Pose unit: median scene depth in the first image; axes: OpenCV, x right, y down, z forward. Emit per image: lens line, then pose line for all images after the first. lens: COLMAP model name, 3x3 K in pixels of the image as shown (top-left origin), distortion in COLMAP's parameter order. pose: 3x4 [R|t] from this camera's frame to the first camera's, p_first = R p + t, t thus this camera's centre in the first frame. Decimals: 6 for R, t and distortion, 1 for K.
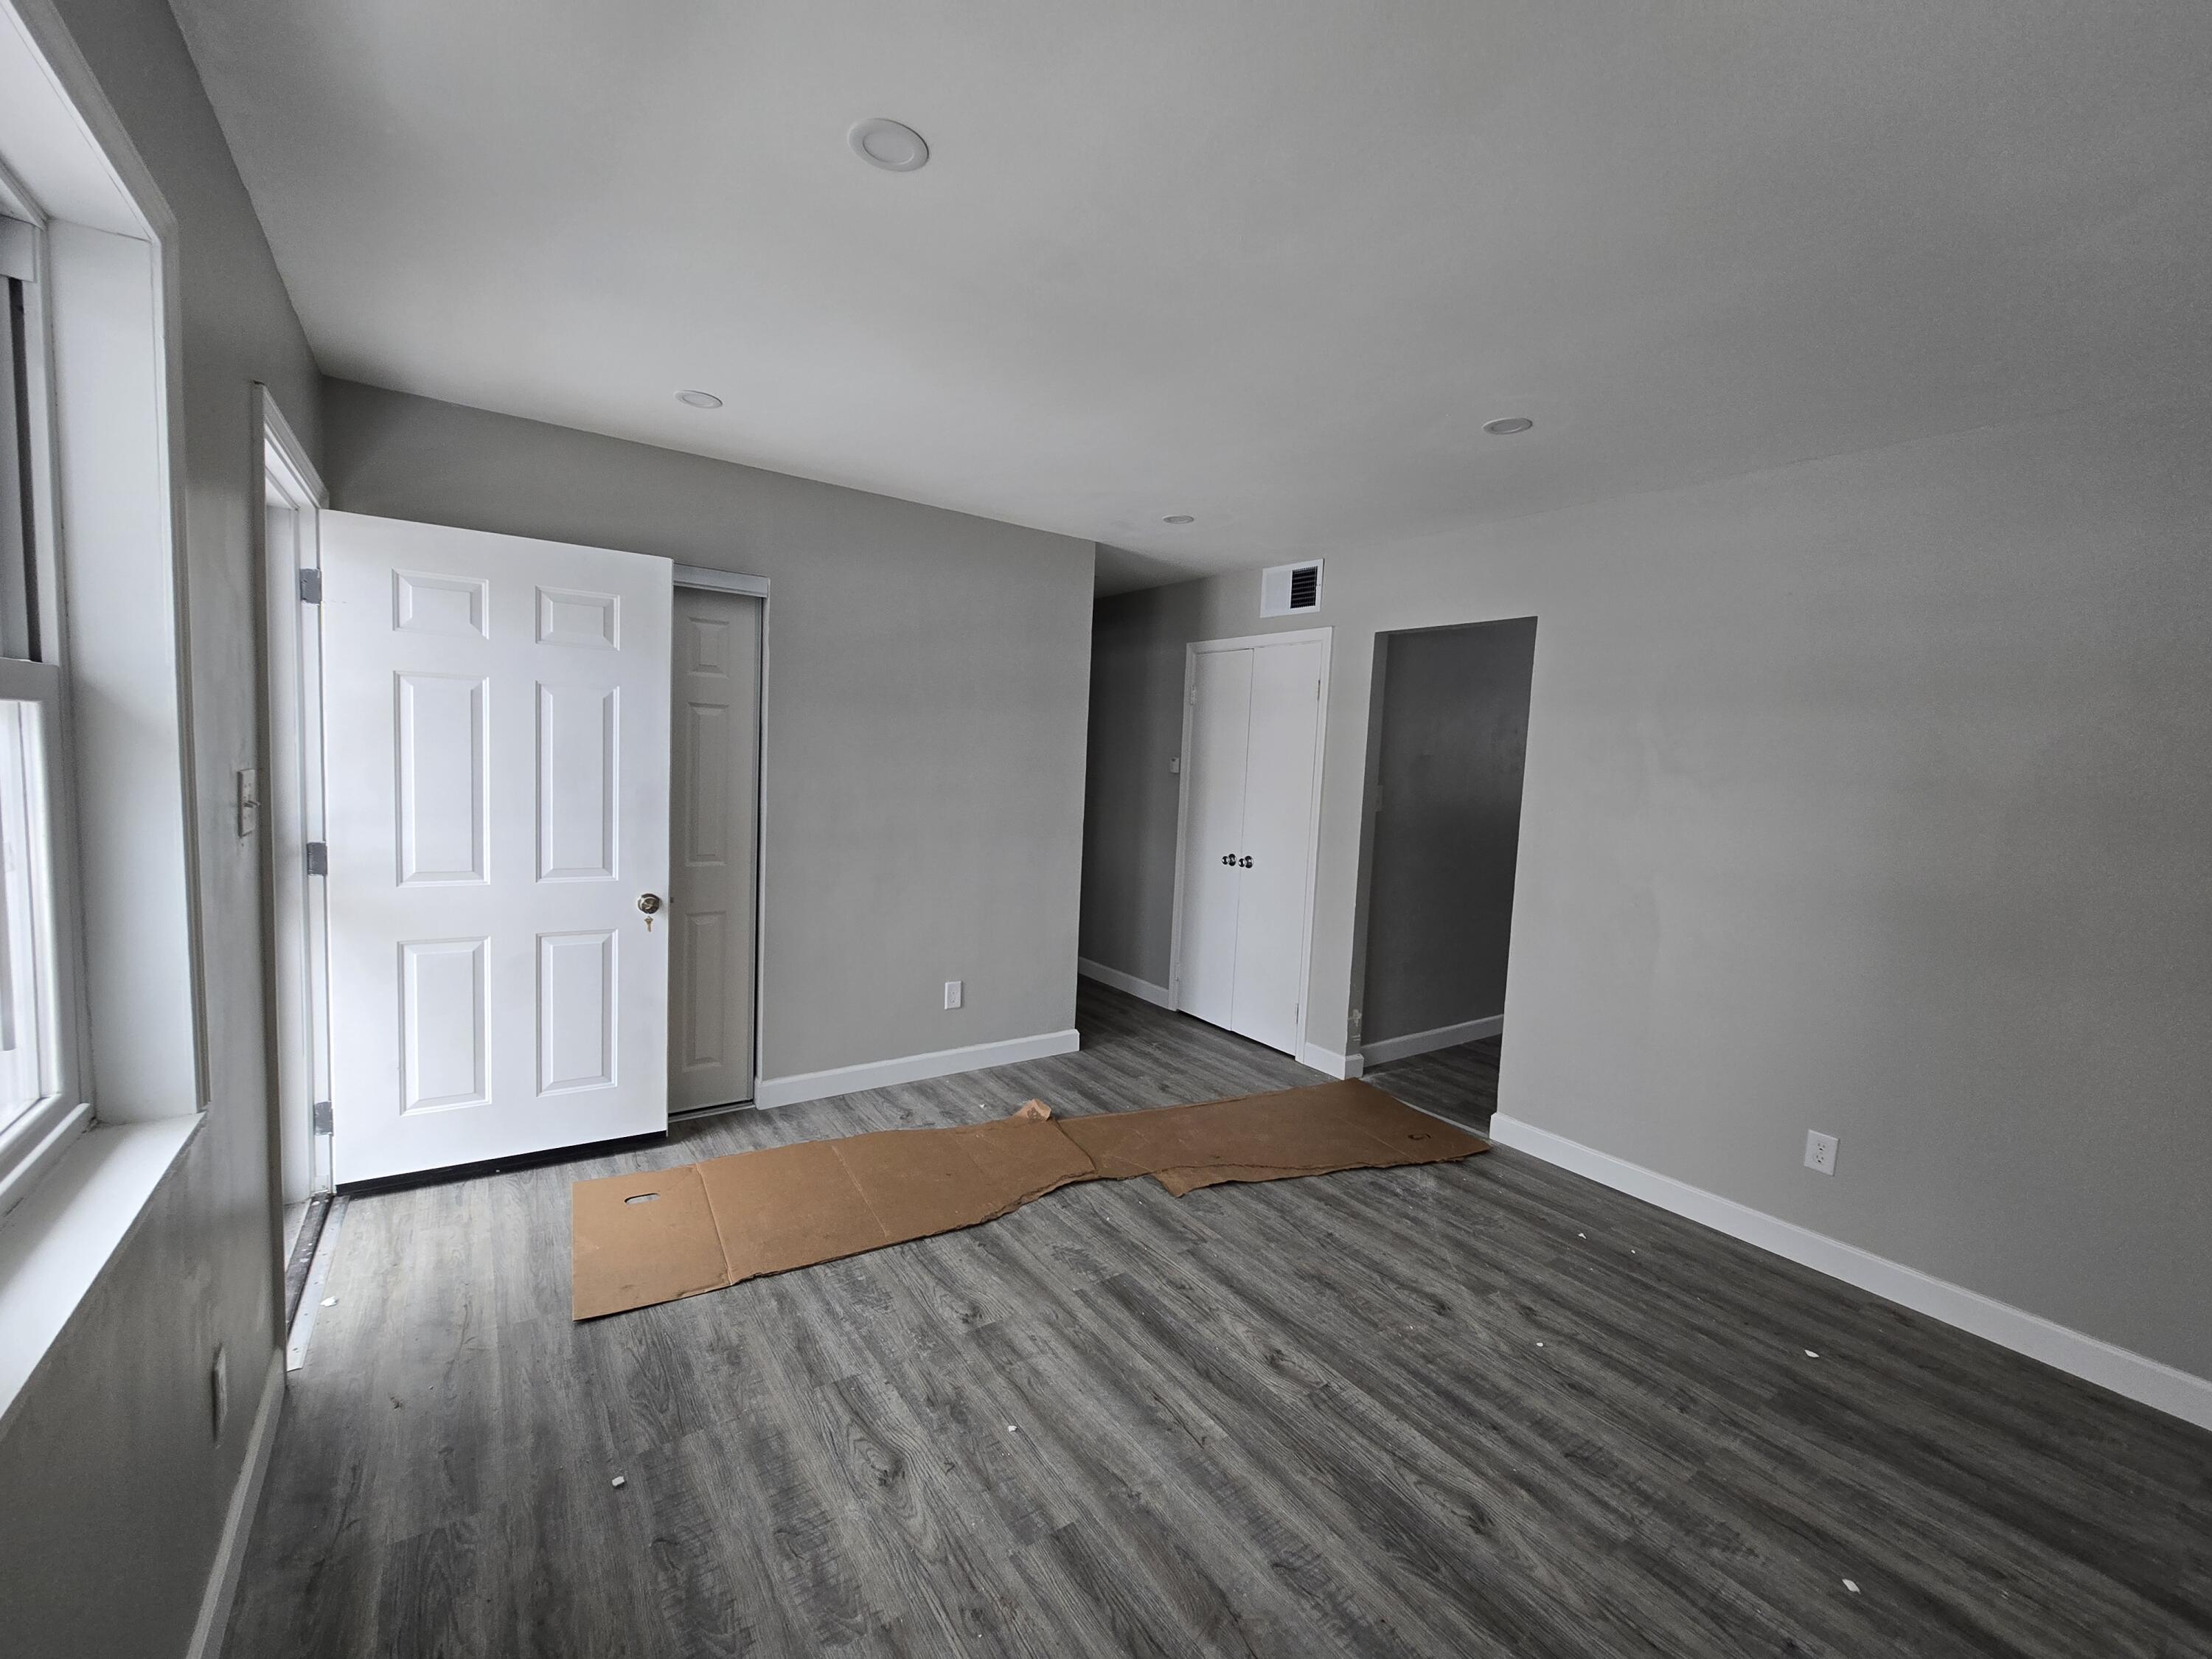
lens RADIAL K [[903.0, 0, 1105.5], [0, 903.0, 825.0], [0, 0, 1]] dist [-0.001288, -0.000401]
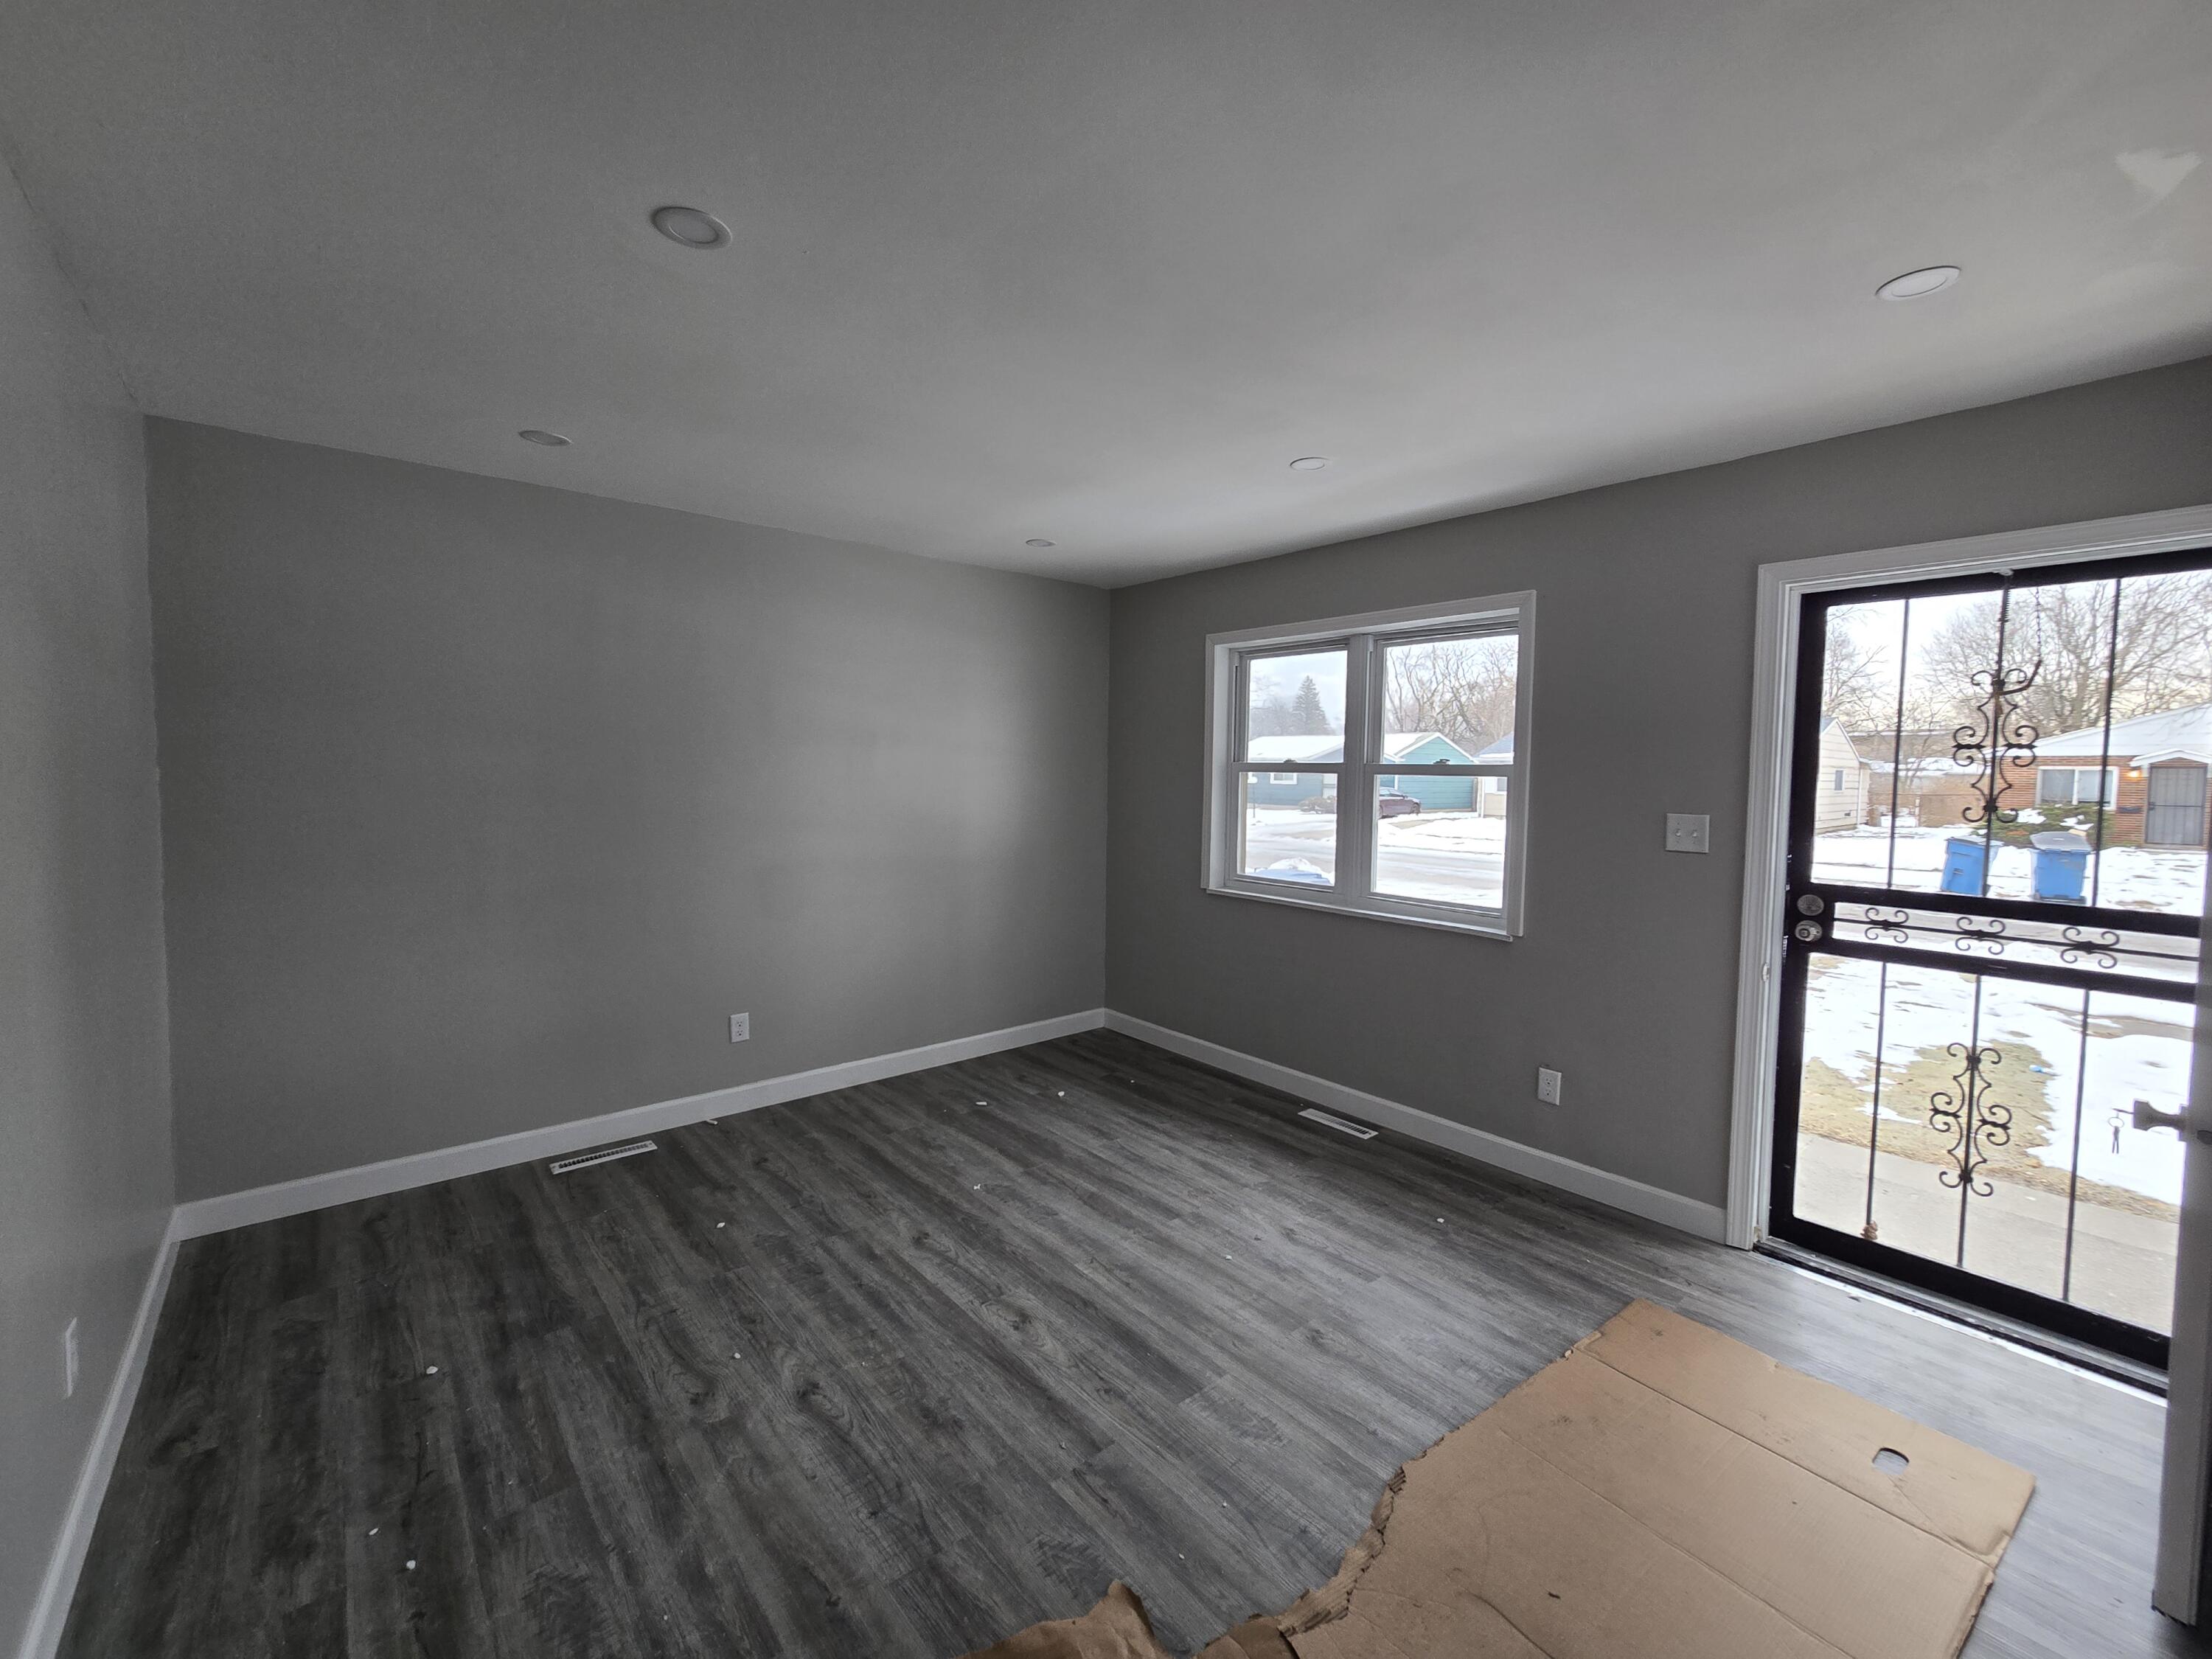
lens RADIAL K [[902.3, 0, 1110.5], [0, 902.3, 820.8], [0, 0, 1]] dist [-0.000268, 0.000516]
pose [[-0.993978, -0.056445, -0.093924, 0.207682], [-0.068626, 0.988874, 0.131981, -0.144301], [0.085429, 0.137632, -0.986792, 1.899105]]
